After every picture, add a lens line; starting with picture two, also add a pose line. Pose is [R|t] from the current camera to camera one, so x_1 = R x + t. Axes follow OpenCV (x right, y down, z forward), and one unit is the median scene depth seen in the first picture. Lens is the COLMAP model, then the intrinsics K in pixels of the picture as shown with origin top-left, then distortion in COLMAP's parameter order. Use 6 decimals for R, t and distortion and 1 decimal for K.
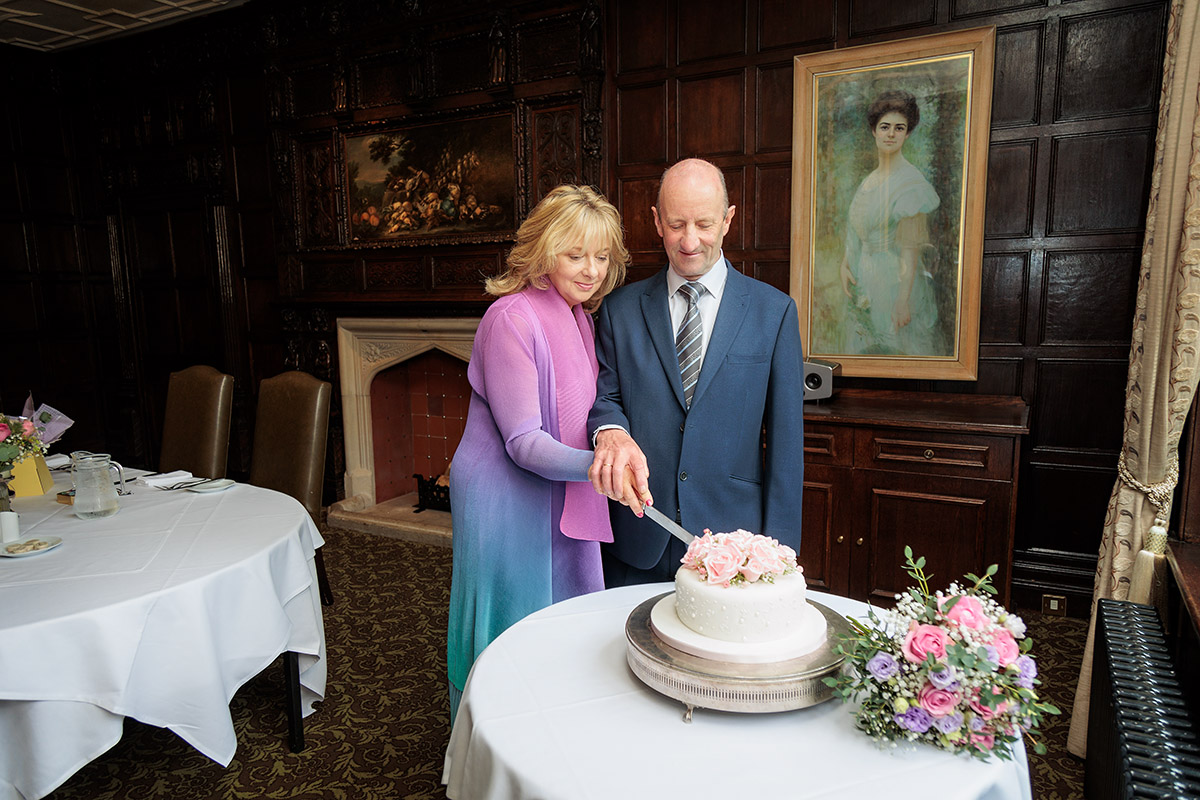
lens RADIAL K [[809.6, 0, 596.8], [0, 809.6, 402.2], [0, 0, 1]] dist [-0.008150, -0.001209]
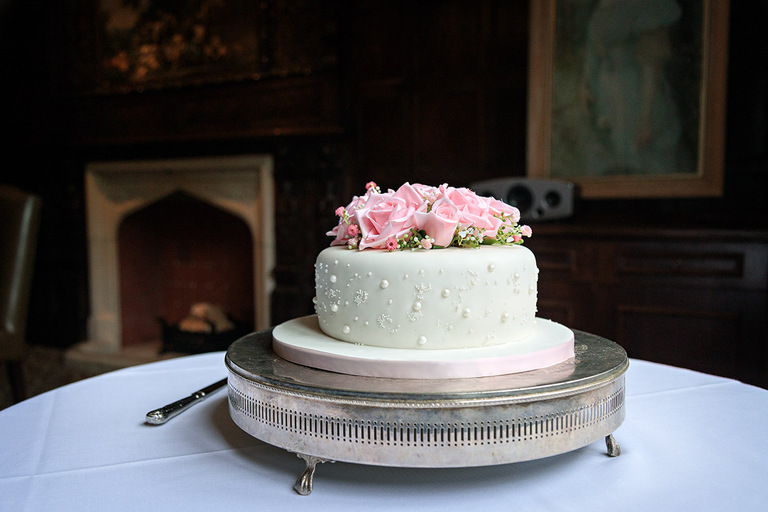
lens RADIAL K [[707.7, 0, 385.5], [0, 707.7, 255.7], [0, 0, 1]] dist [-0.010977, 0.000000]
pose [[0.999494, 0.012835, 0.029101, 0.046422], [-0.011304, 0.998574, -0.052170, 0.084116], [-0.029729, 0.051815, 0.998214, 0.171194]]
